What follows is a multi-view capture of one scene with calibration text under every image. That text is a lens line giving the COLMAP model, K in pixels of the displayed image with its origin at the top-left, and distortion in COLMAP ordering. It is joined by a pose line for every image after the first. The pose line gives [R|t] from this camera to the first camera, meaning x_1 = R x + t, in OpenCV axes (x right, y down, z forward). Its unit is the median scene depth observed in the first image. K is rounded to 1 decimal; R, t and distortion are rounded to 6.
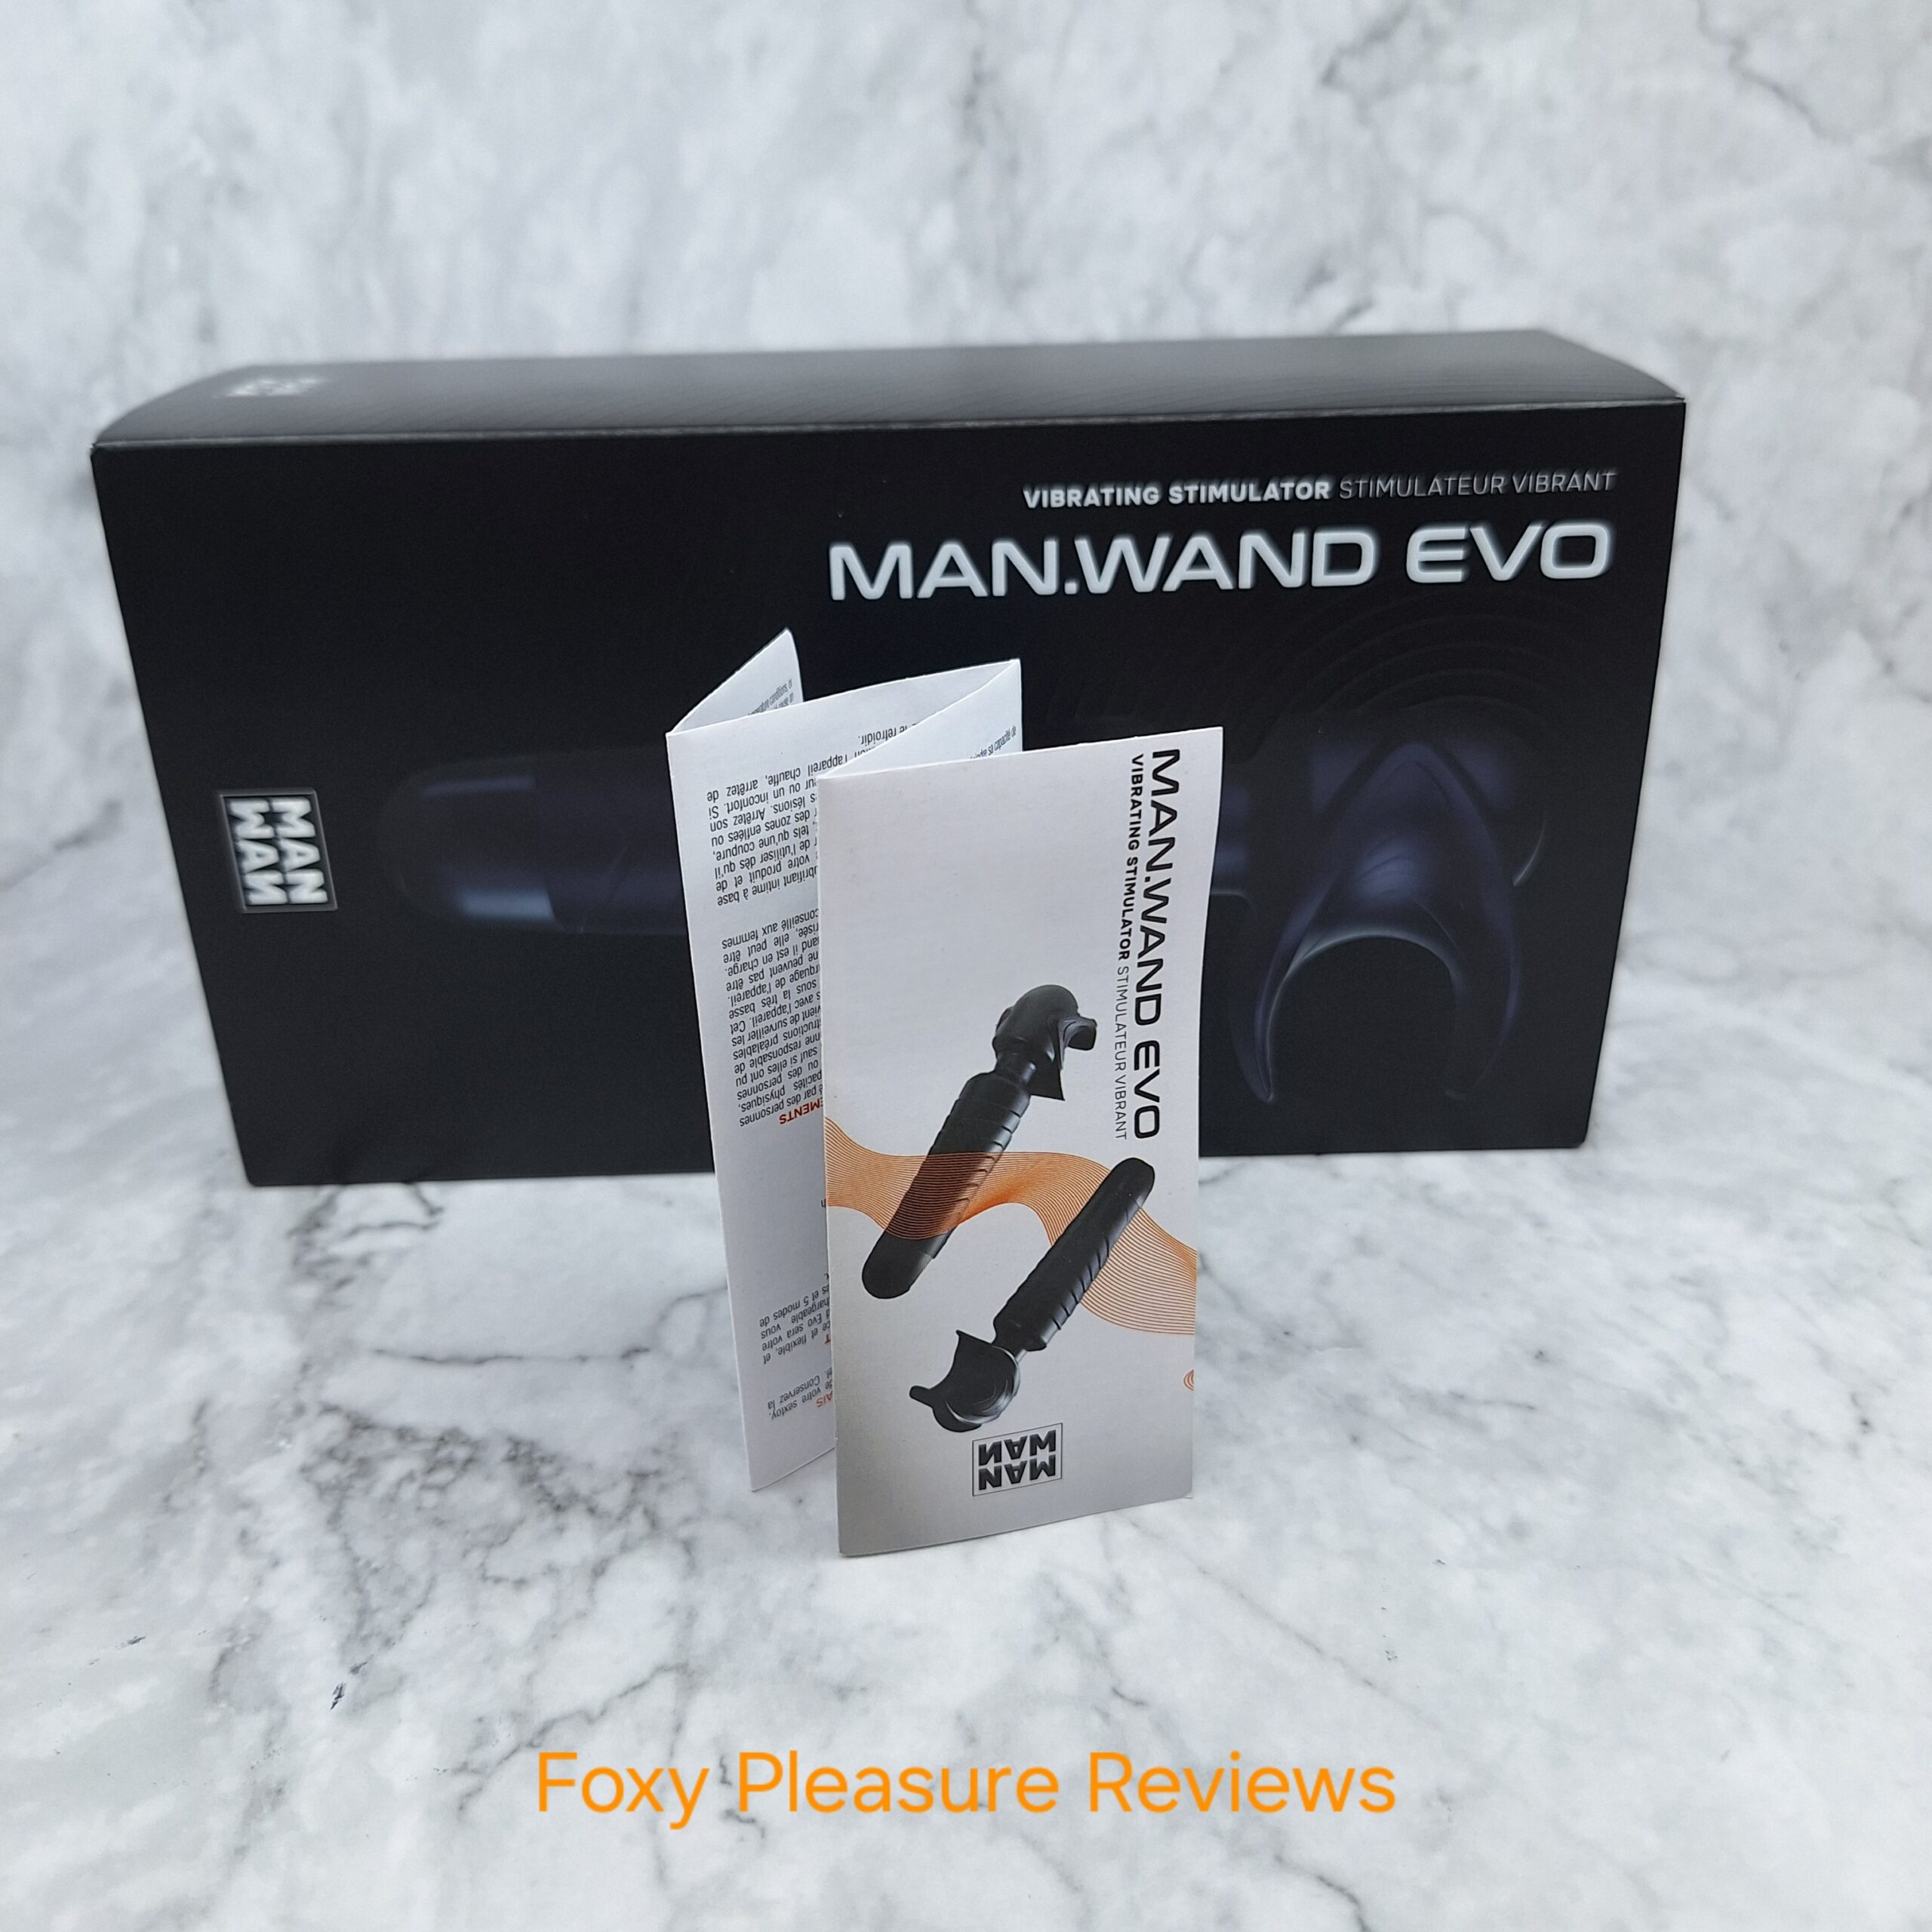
lens RADIAL K [[1857.6, 0, 967.6], [0, 1857.6, 973.8], [0, 0, 1]] dist [-0.022748, 0.000000]
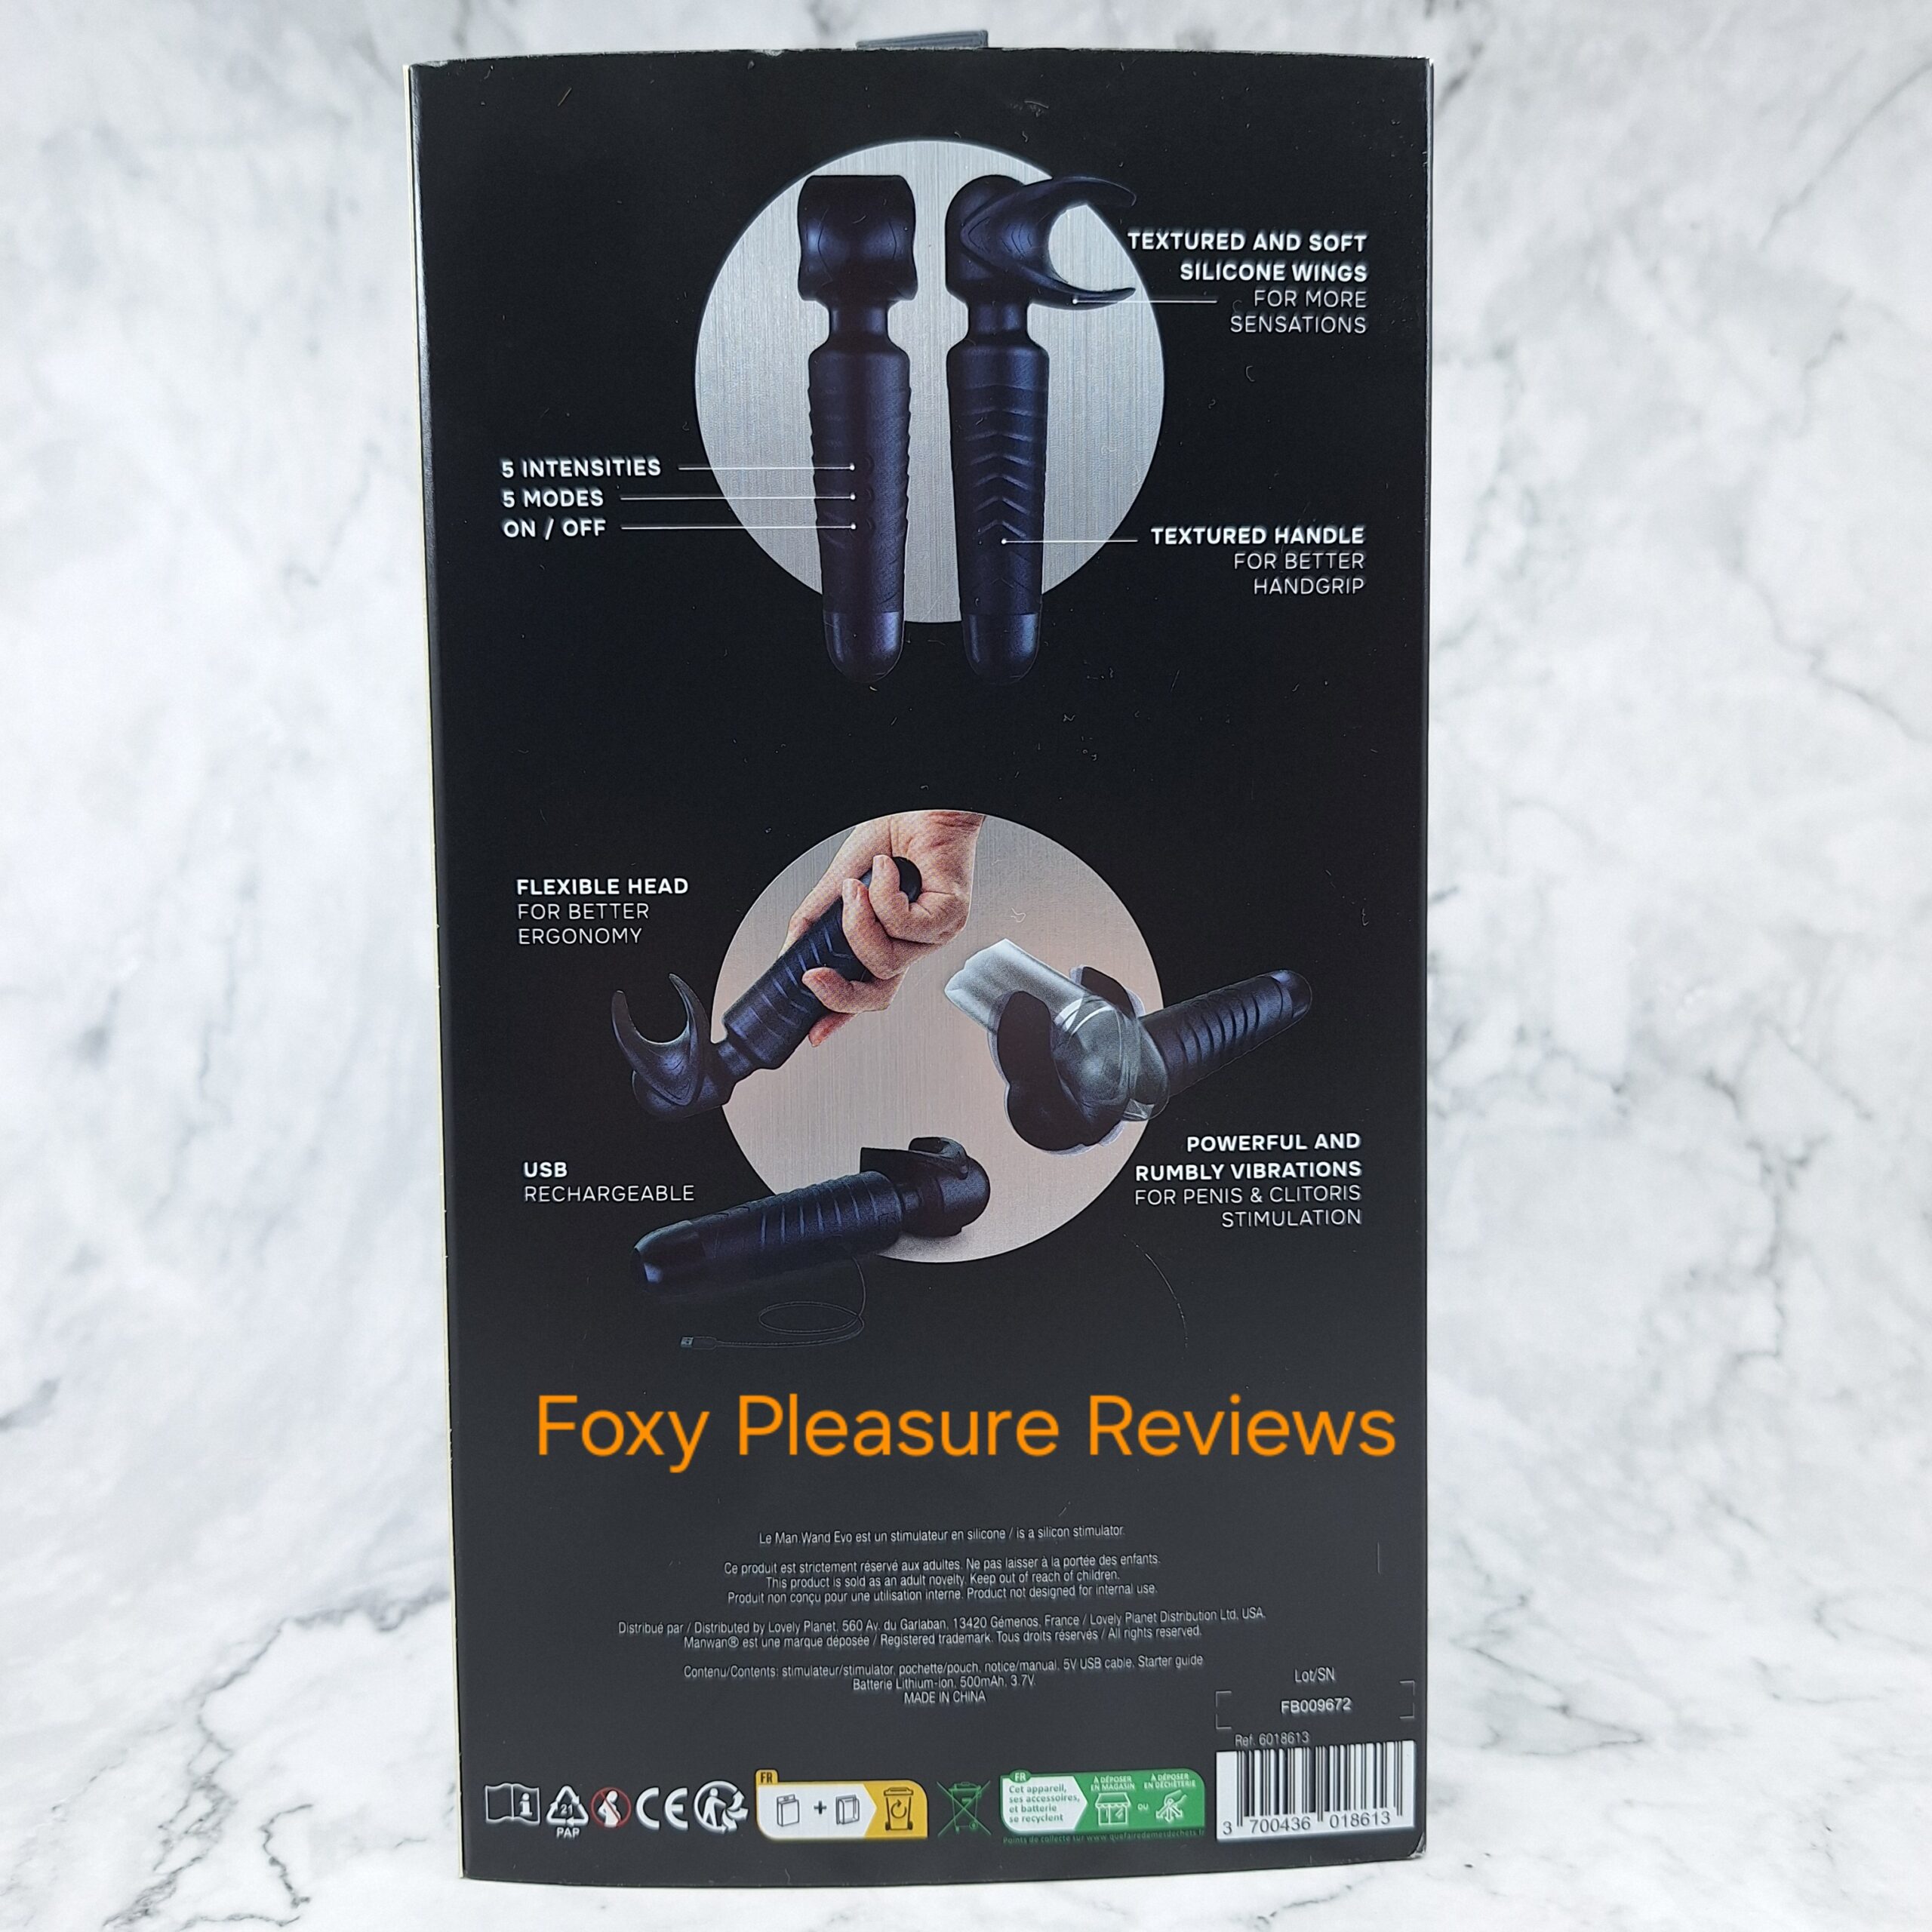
lens RADIAL K [[1857.6, 0, 977.6], [0, 1857.6, 942.3], [0, 0, 1]] dist [-0.022748, 0.000000]
pose [[0.999138, 0.021830, -0.035303, 0.008856], [-0.033461, 0.926881, -0.373862, 0.040241], [0.024561, 0.374721, 0.926812, 0.183635]]
